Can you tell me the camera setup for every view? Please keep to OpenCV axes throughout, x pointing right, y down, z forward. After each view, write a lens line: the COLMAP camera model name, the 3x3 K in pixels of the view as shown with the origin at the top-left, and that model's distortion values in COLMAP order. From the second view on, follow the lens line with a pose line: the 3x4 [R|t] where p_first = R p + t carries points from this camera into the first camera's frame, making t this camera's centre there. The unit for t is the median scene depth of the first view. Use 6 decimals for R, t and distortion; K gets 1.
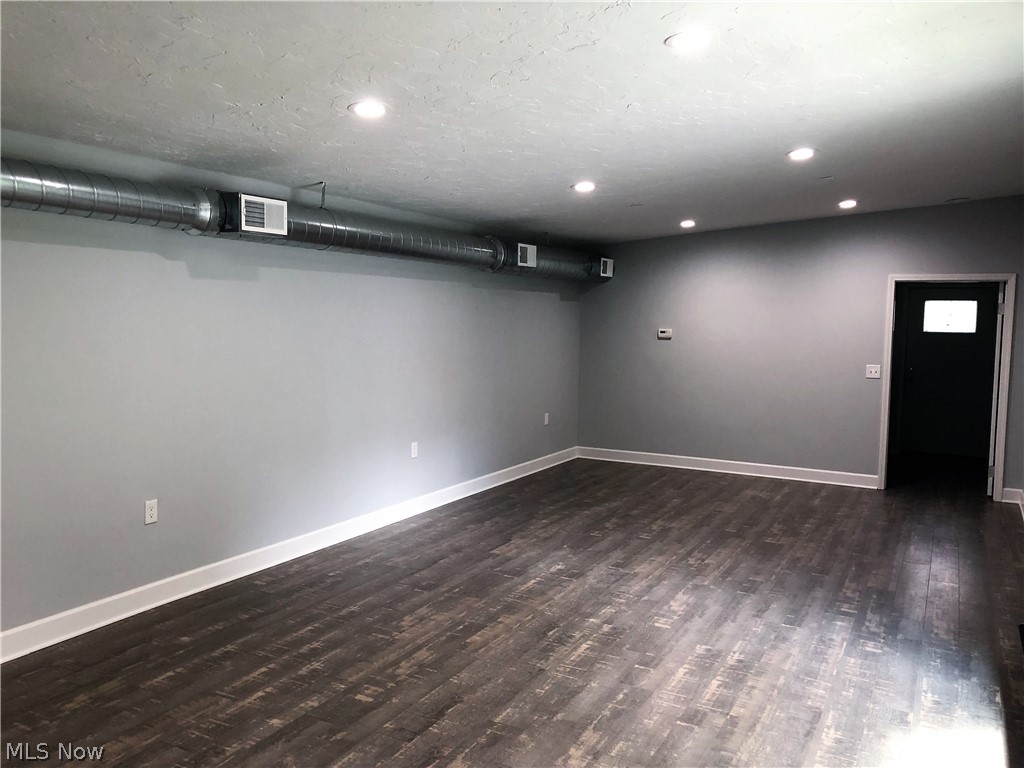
lens RADIAL K [[854.6, 0, 515.2], [0, 854.6, 385.9], [0, 0, 1]] dist [0.060082, -0.109182]
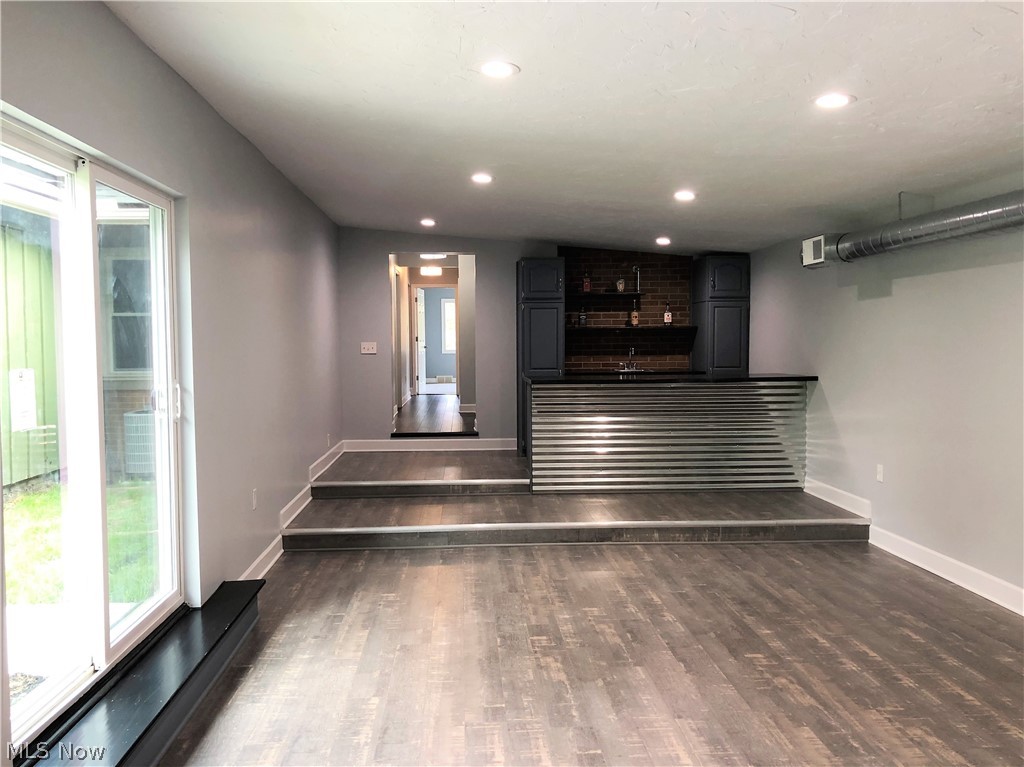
lens RADIAL K [[854.6, 0, 511.4], [0, 854.6, 384.6], [0, 0, 1]] dist [0.060082, -0.109182]
pose [[-0.858624, 0.014868, -0.512390, 0.651783], [-0.051850, 0.991934, 0.115668, -0.102612], [0.509977, 0.125883, -0.850927, 1.697481]]
